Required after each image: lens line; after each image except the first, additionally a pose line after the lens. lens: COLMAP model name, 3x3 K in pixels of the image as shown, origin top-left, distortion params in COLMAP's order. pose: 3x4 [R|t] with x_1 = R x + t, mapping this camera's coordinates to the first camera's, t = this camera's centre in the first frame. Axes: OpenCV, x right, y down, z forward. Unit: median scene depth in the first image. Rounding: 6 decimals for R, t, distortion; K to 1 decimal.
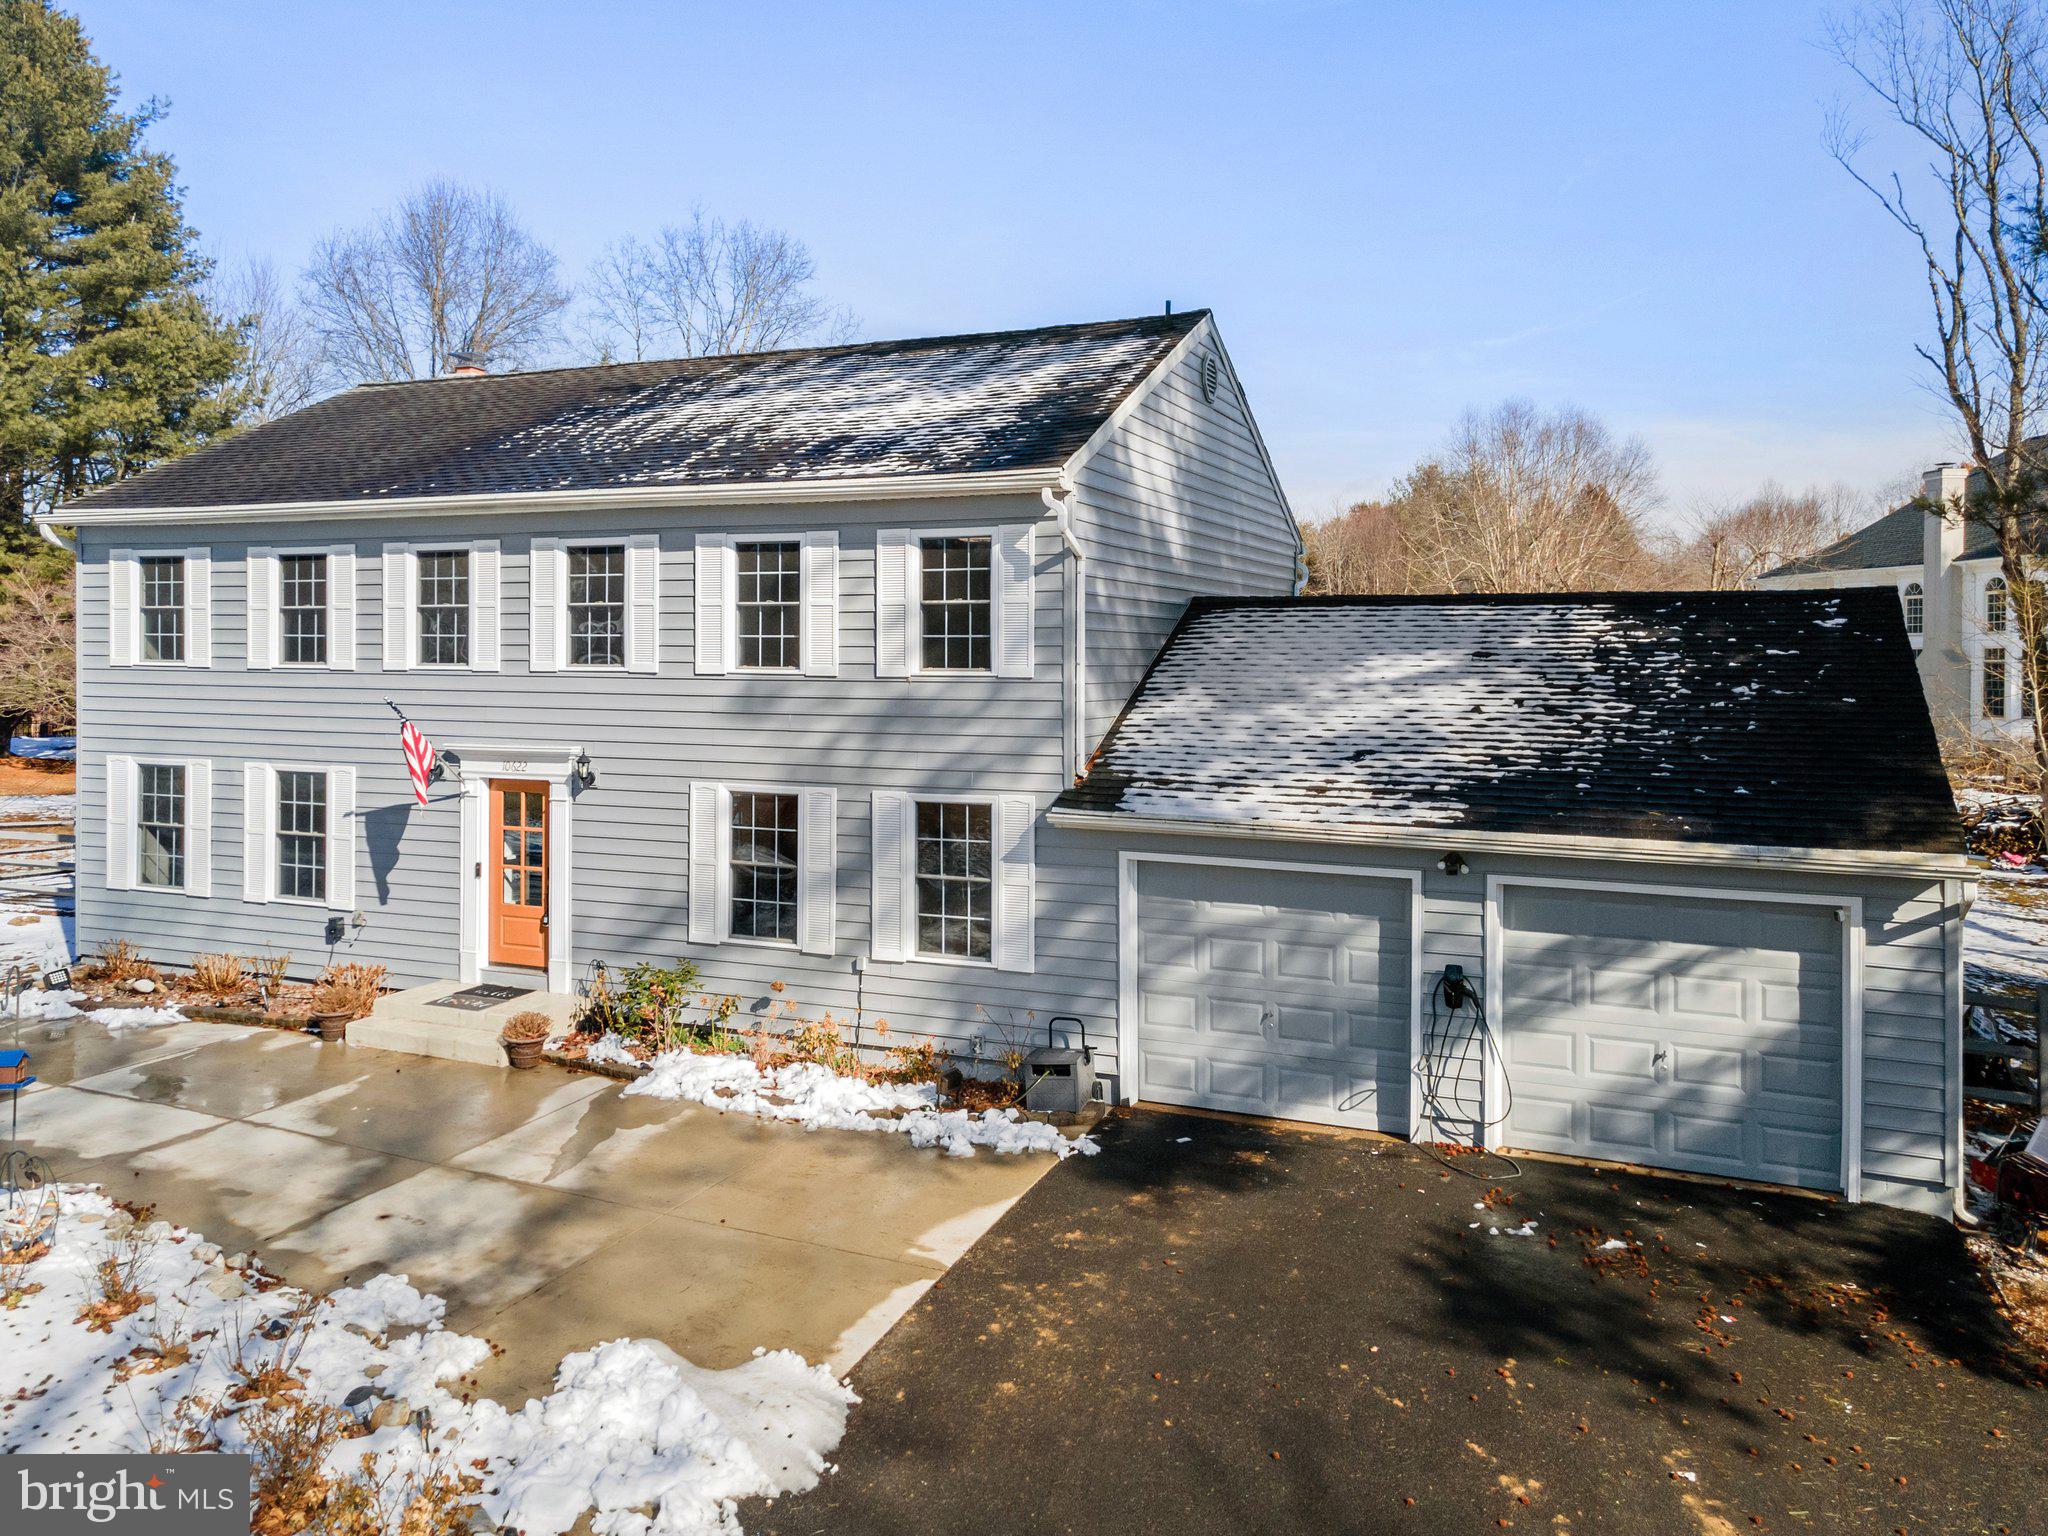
lens RADIAL K [[1530.6, 0, 1023.2], [0, 1530.6, 664.2], [0, 0, 1]] dist [0.029947, -0.001176]
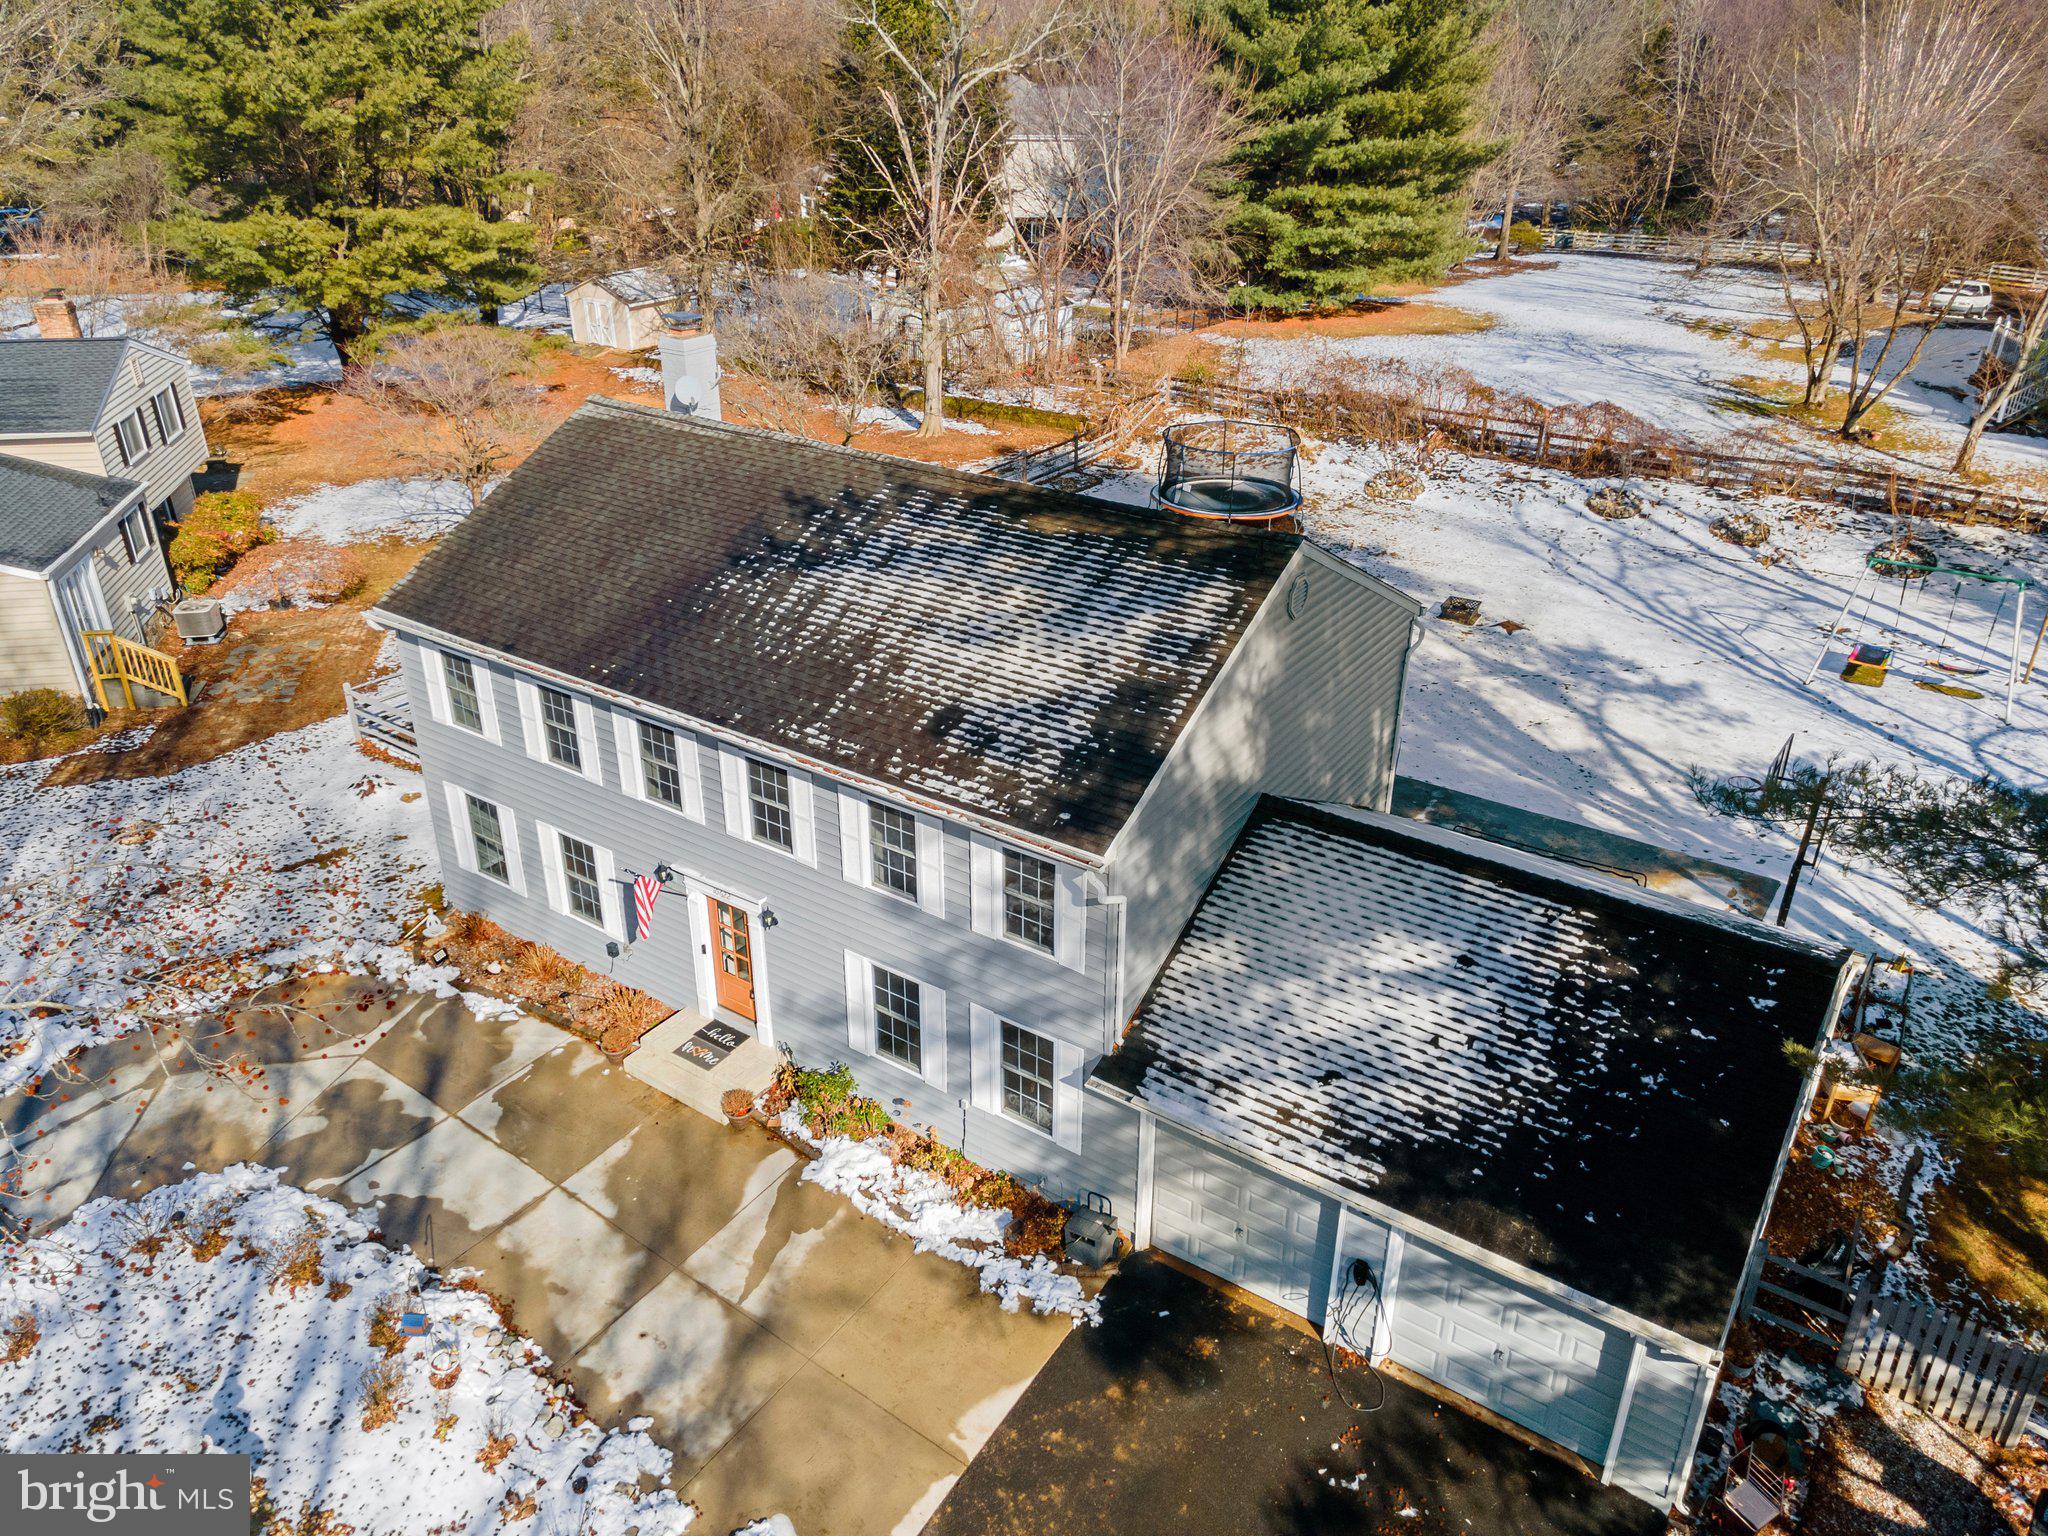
lens RADIAL K [[1474.5, 0, 1024.0], [0, 1474.5, 768.0], [0, 0, 1]] dist [0.002428, 0.067112]
pose [[0.981275, 0.088335, -0.171164, 0.147750], [-0.001754, 0.892698, 0.450651, -0.677717], [0.192606, -0.441912, 0.876137, -0.013152]]
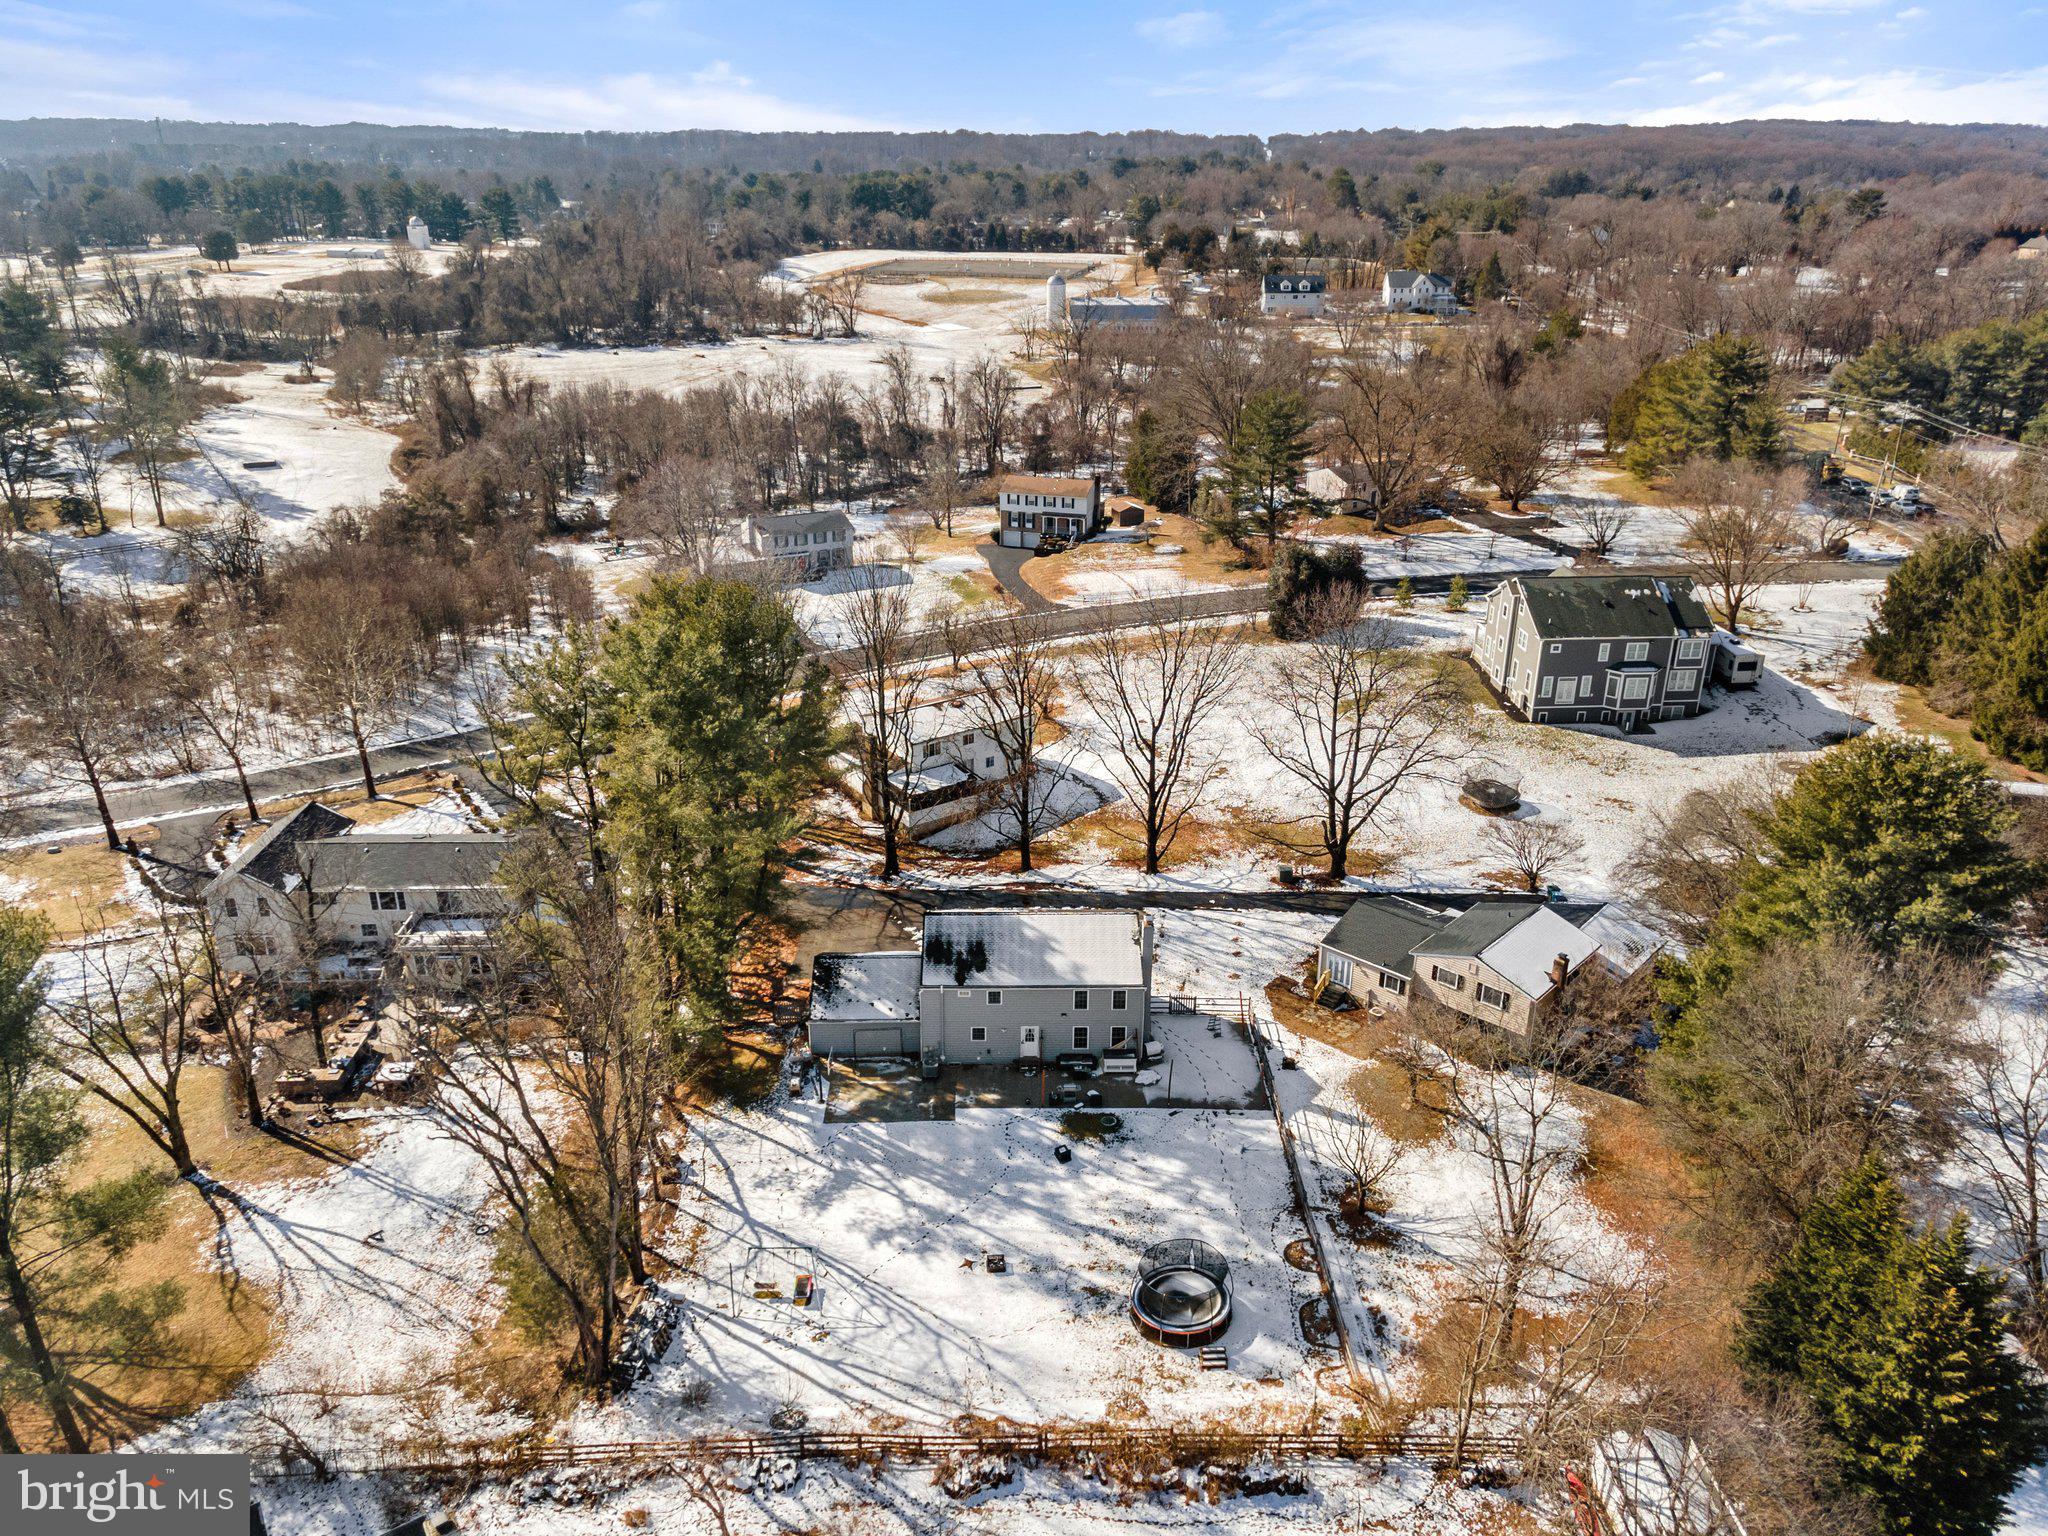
lens RADIAL K [[1474.5, 0, 1024.0], [0, 1474.5, 768.0], [0, 0, 1]] dist [0.002428, 0.067112]
pose [[-0.912881, 0.138610, -0.383974, 2.105466], [-0.035378, 0.910191, 0.412675, -3.408559], [0.406691, 0.390307, -0.825992, 6.337846]]
